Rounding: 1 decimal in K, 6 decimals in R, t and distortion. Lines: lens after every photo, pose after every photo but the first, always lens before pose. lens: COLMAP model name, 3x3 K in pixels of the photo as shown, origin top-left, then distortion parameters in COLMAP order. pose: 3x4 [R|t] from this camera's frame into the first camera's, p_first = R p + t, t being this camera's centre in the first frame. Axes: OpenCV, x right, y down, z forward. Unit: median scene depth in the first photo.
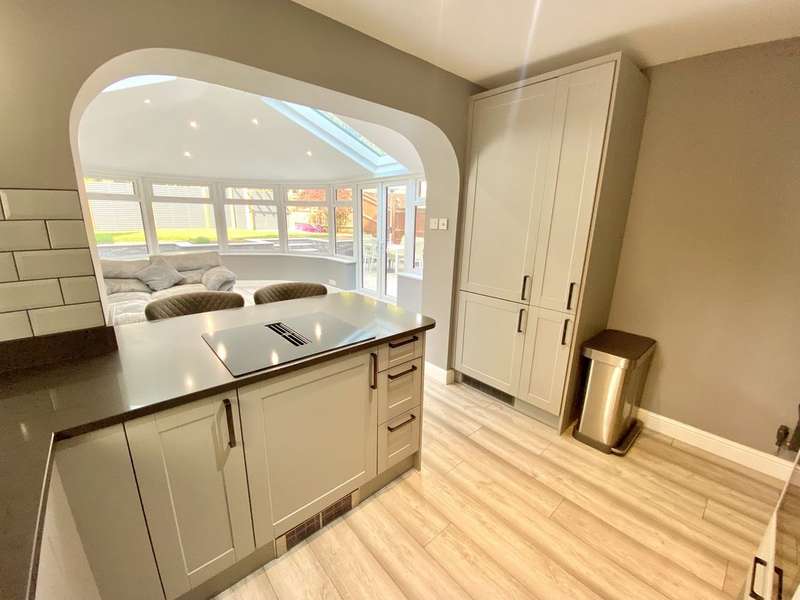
lens RADIAL K [[323.0, 0, 399.1], [0, 323.0, 300.5], [0, 0, 1]] dist [0.025939, -0.023812]
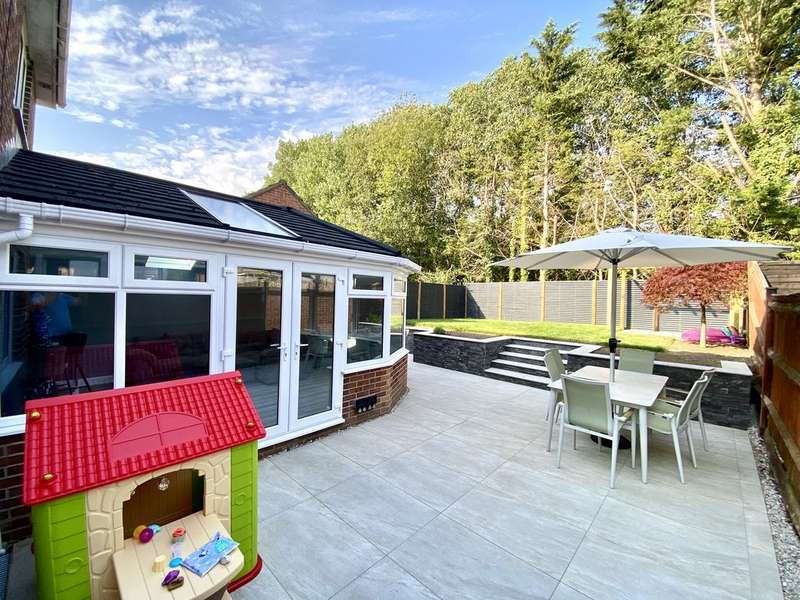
lens RADIAL K [[323.0, 0, 399.1], [0, 323.0, 300.5], [0, 0, 1]] dist [0.025939, -0.023812]
pose [[0.098690, -0.007149, -0.995093, 0.810017], [-0.273854, 0.961168, -0.034065, -0.381728], [0.956694, 0.275872, 0.092900, 1.385031]]
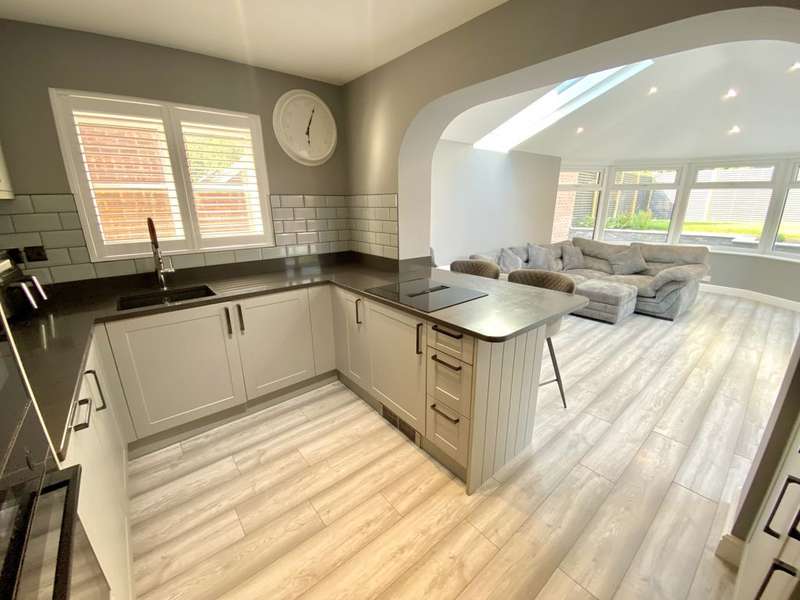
lens RADIAL K [[326.8, 0, 400.0], [0, 326.8, 300.0], [0, 0, 1]] dist [0.025286, -0.024395]
pose [[-0.024743, 0.266578, -0.963496, 0.339646], [-0.239749, 0.934082, 0.264597, -0.068138], [0.970519, 0.237545, 0.040800, 0.287735]]
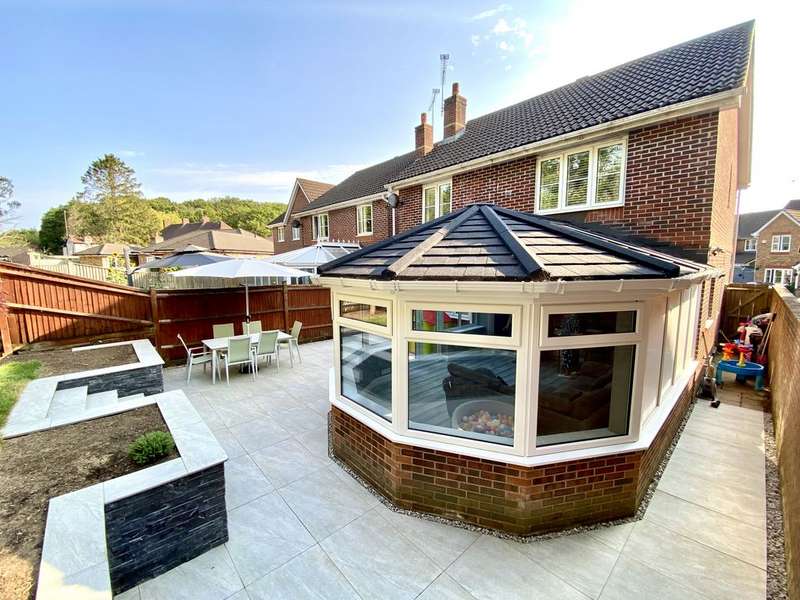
lens RADIAL K [[323.0, 0, 399.1], [0, 323.0, 300.5], [0, 0, 1]] dist [0.025939, -0.023812]
pose [[-0.020337, -0.134077, 0.990762, -1.737943], [0.252406, 0.958179, 0.134849, -0.580835], [-0.967408, 0.252817, 0.014355, 1.274116]]
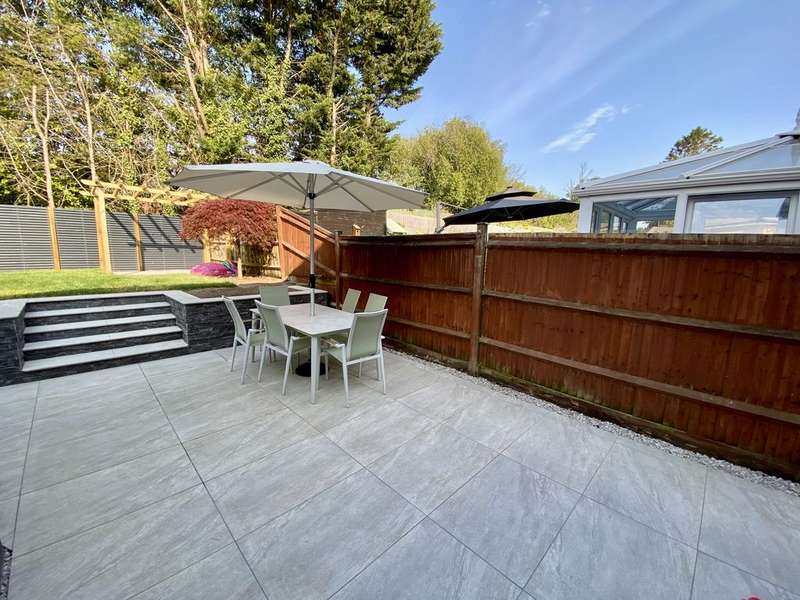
lens RADIAL K [[323.0, 0, 399.1], [0, 323.0, 300.5], [0, 0, 1]] dist [0.025939, -0.023812]
pose [[0.997669, -0.007352, 0.067842, 0.140029], [0.014182, 0.994812, -0.100741, -0.300886], [-0.066749, 0.101469, 0.992597, 1.137764]]
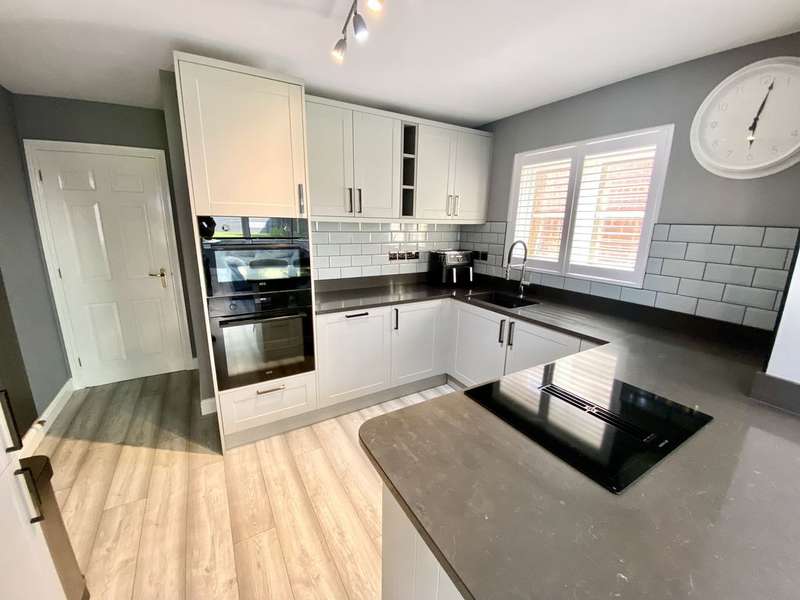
lens RADIAL K [[323.0, 0, 399.1], [0, 323.0, 300.5], [0, 0, 1]] dist [0.025939, -0.023812]
pose [[-0.983337, -0.074303, 0.165916, -0.011795], [0.012414, 0.883086, 0.469047, -0.154465], [-0.181369, 0.463291, -0.867448, 0.544801]]
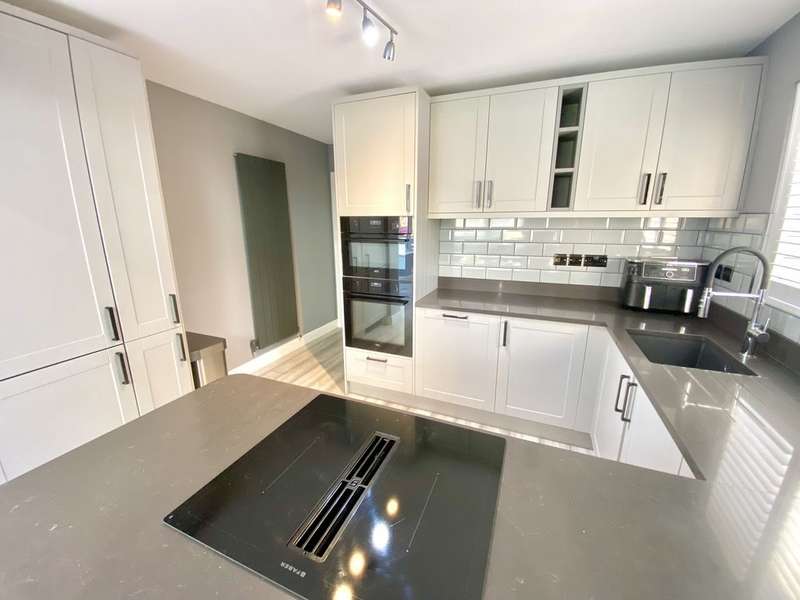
lens RADIAL K [[326.8, 0, 400.0], [0, 326.8, 300.0], [0, 0, 1]] dist [0.025286, -0.024395]
pose [[-0.439208, -0.233341, 0.867553, -0.262464], [0.221040, 0.907927, 0.356104, -0.107325], [-0.870768, 0.348167, -0.347191, 0.344997]]
